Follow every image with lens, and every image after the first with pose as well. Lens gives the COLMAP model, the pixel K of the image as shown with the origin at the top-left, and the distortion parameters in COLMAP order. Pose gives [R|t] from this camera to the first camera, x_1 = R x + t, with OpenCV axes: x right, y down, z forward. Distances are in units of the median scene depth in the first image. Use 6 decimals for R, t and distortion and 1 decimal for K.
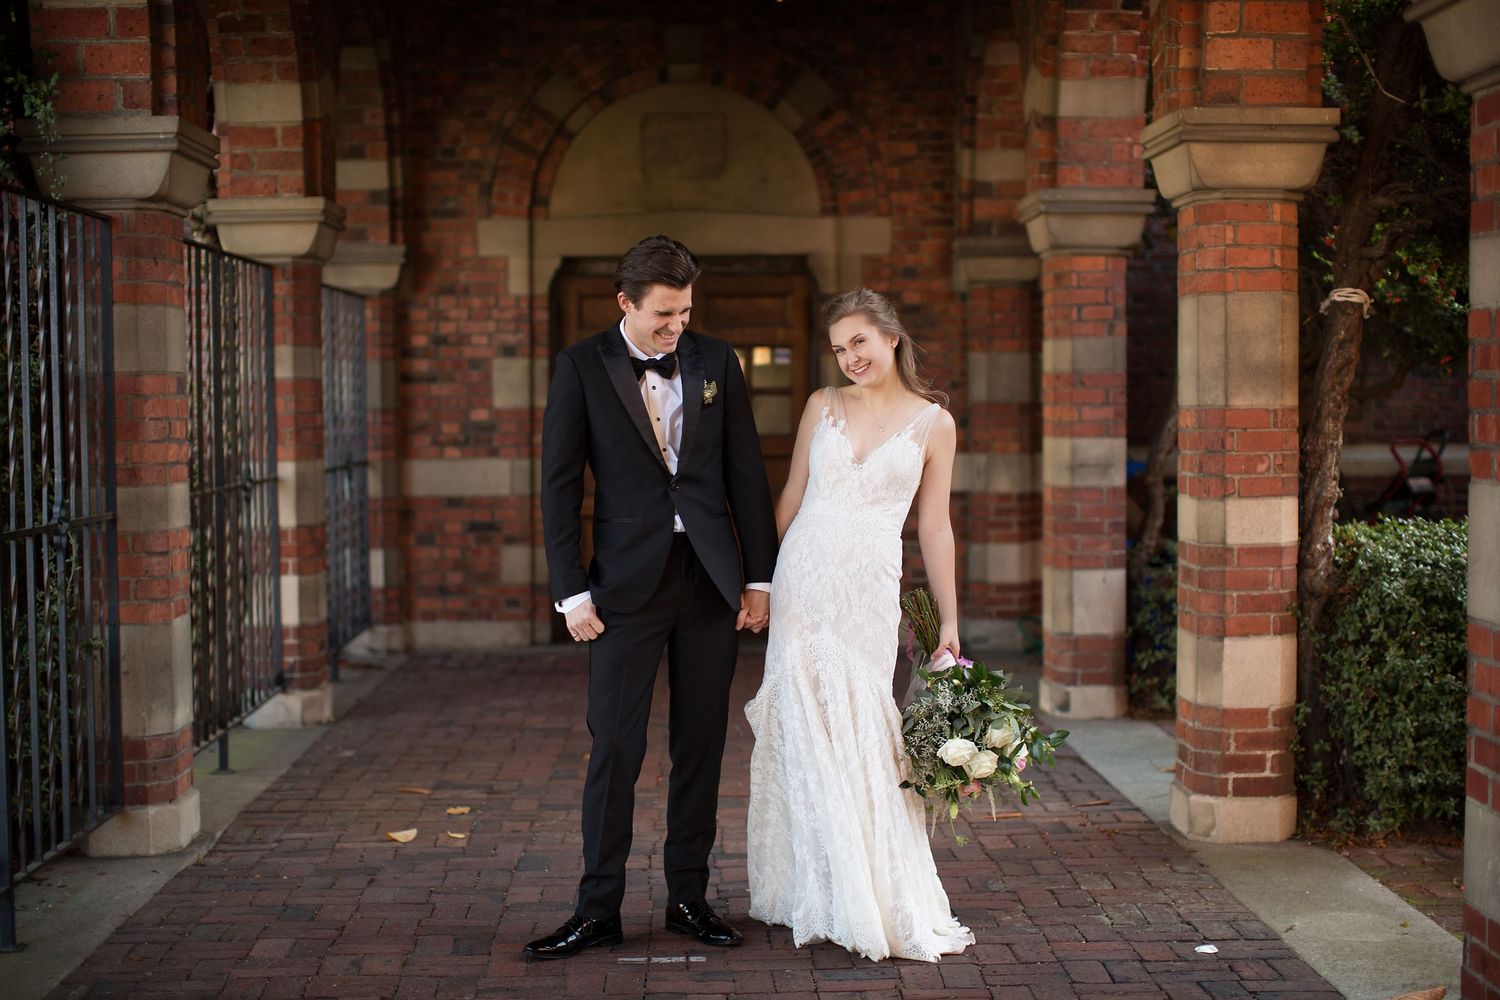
lens RADIAL K [[2177.3, 0, 751.6], [0, 2177.3, 497.0], [0, 0, 1]] dist [-0.152137, 0.000000]
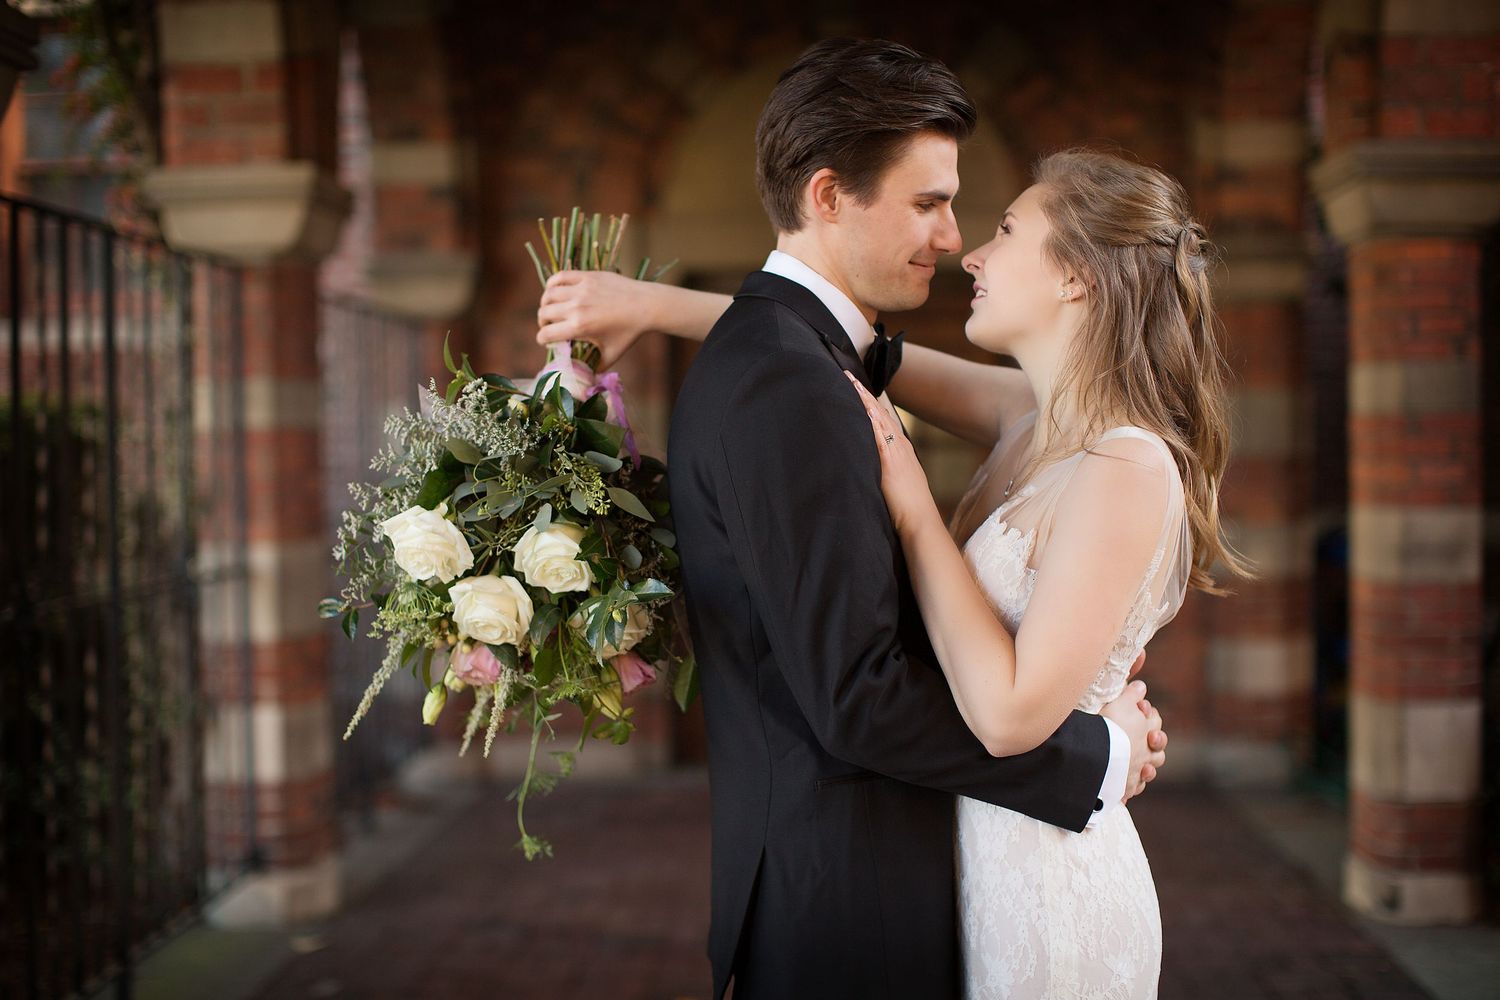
lens RADIAL K [[2177.3, 0, 753.0], [0, 2177.3, 504.6], [0, 0, 1]] dist [-0.152137, 0.000000]
pose [[0.997290, -0.001872, -0.073553, -0.006061], [0.000220, 0.999748, -0.022458, -0.013608], [0.073577, 0.022381, 0.997038, 0.311340]]
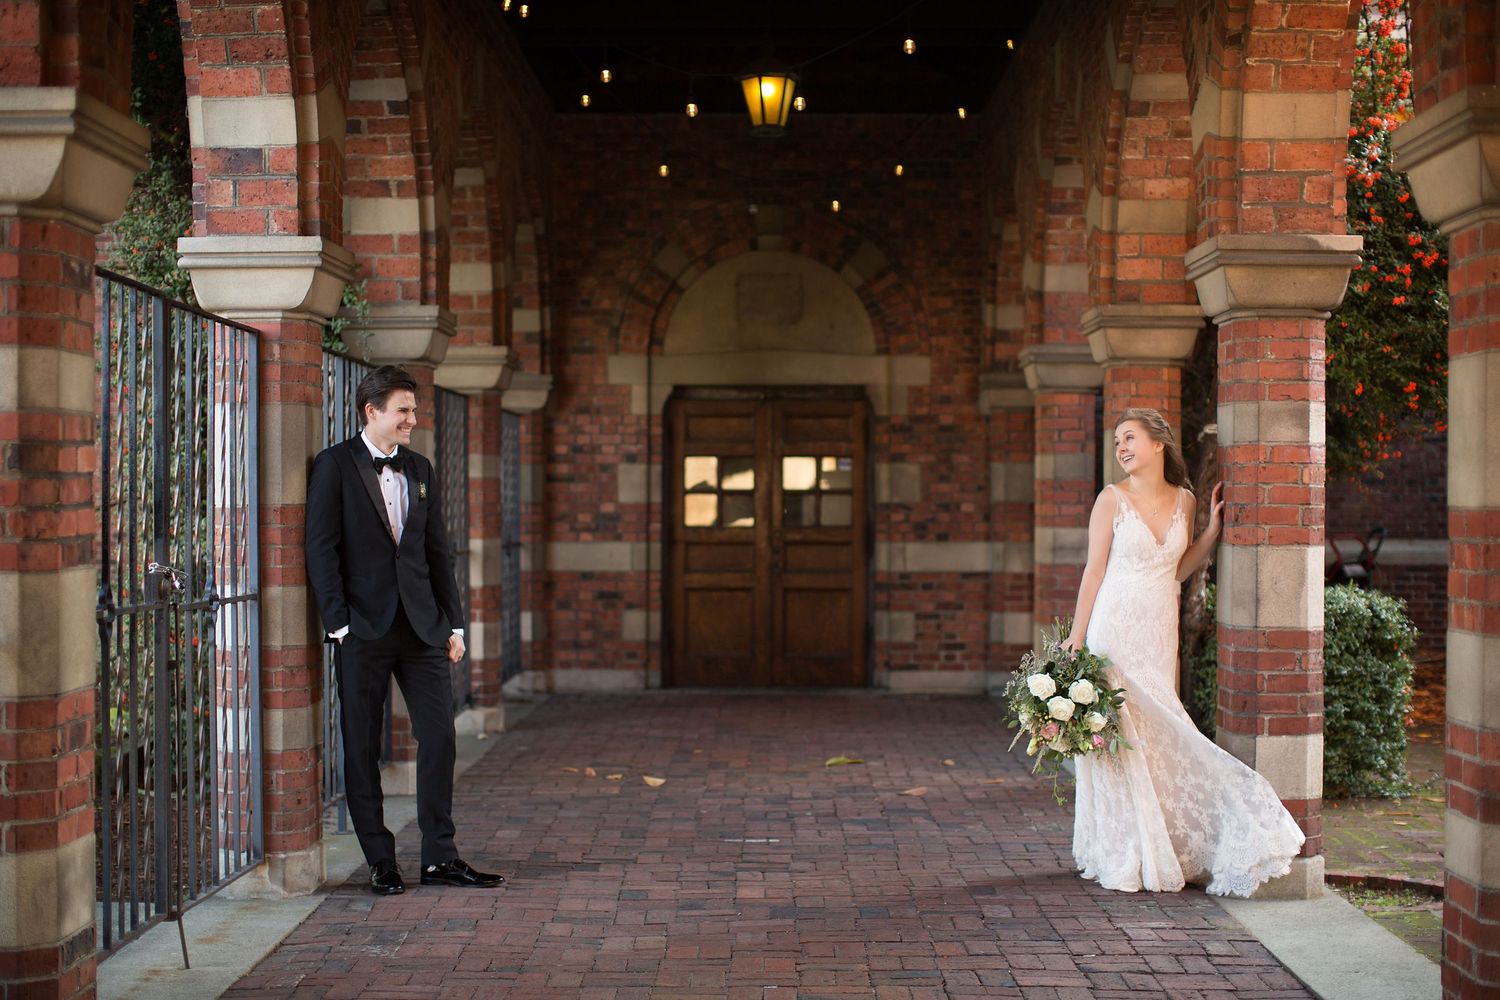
lens RADIAL K [[2177.3, 0, 743.9], [0, 2177.3, 501.3], [0, 0, 1]] dist [-0.152137, 0.000000]
pose [[0.999133, 0.009788, -0.040475, 0.008921], [-0.011583, 0.998949, -0.044355, 0.018385], [0.039998, 0.044786, 0.998196, -0.356482]]
